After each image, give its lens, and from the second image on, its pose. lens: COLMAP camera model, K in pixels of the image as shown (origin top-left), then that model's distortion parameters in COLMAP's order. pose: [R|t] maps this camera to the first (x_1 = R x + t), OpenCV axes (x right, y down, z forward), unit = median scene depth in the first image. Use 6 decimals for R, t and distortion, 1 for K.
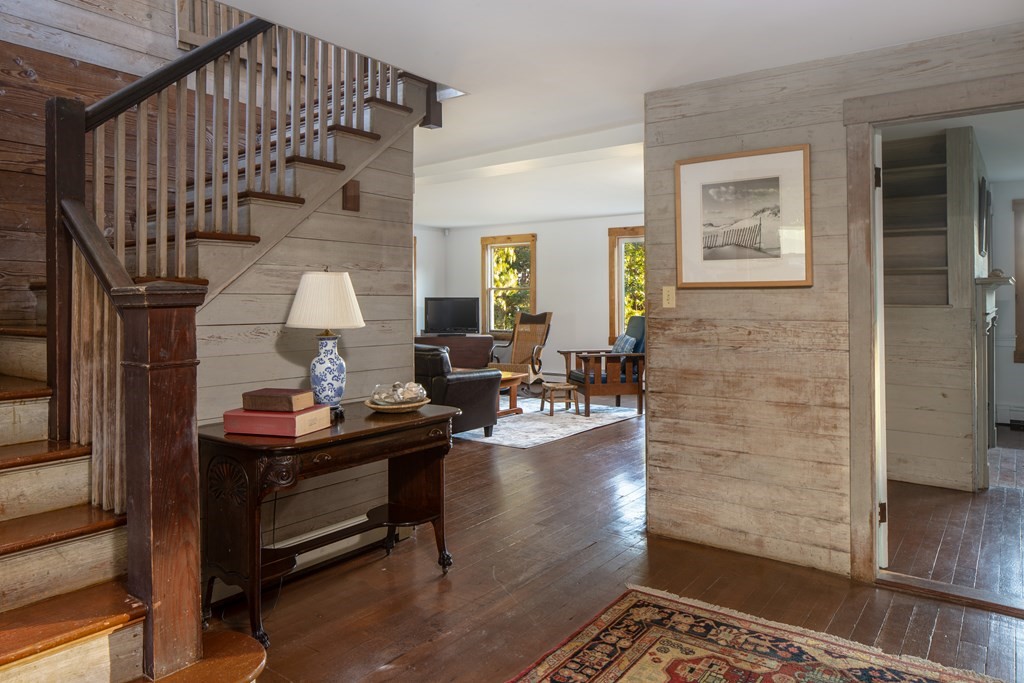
lens RADIAL K [[688.5, 0, 502.1], [0, 688.5, 296.2], [0, 0, 1]] dist [-0.004122, 0.000626]
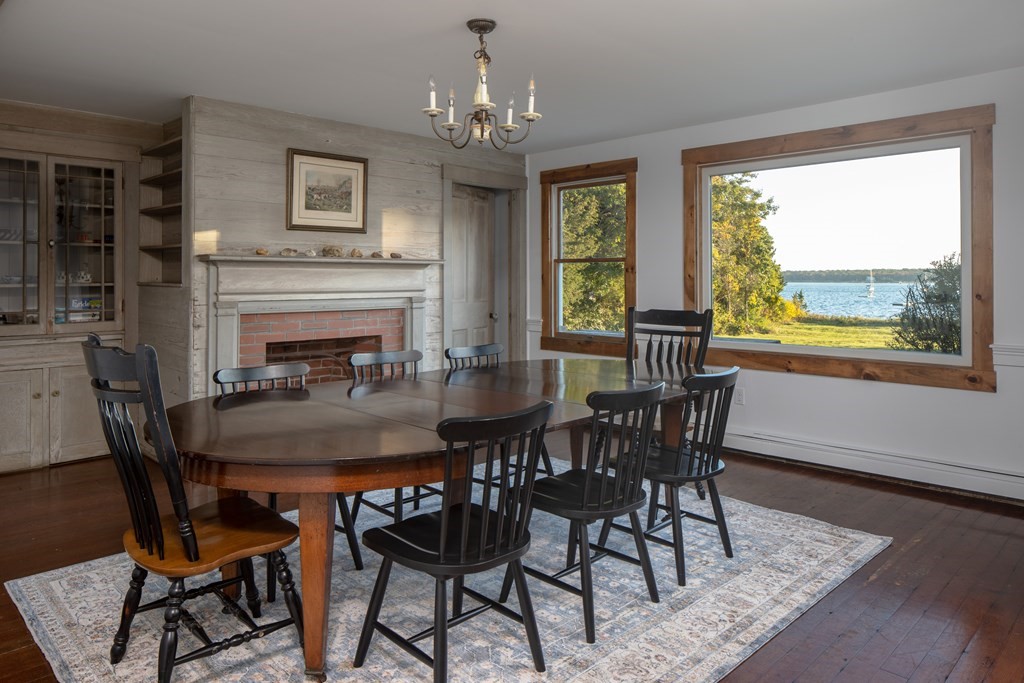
lens RADIAL K [[688.5, 0, 511.4], [0, 688.5, 286.2], [0, 0, 1]] dist [-0.004122, 0.000626]
pose [[0.987525, -0.005557, -0.157362, 1.229029], [0.005692, 0.999984, 0.000407, 0.017958], [0.157357, -0.001298, 0.987541, 0.133559]]
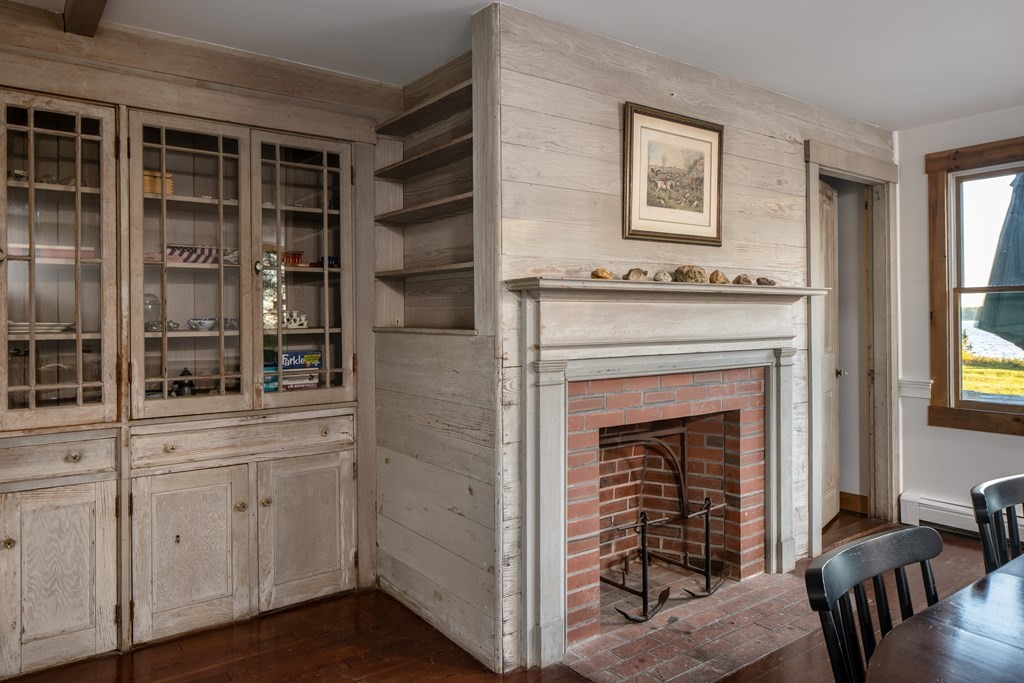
lens RADIAL K [[688.5, 0, 513.3], [0, 688.5, 331.4], [0, 0, 1]] dist [-0.004122, 0.000626]
pose [[0.955589, -0.008124, -0.294589, 0.833879], [0.010636, 0.999919, 0.006924, 0.010234], [0.294509, -0.009749, 0.955599, 0.467026]]
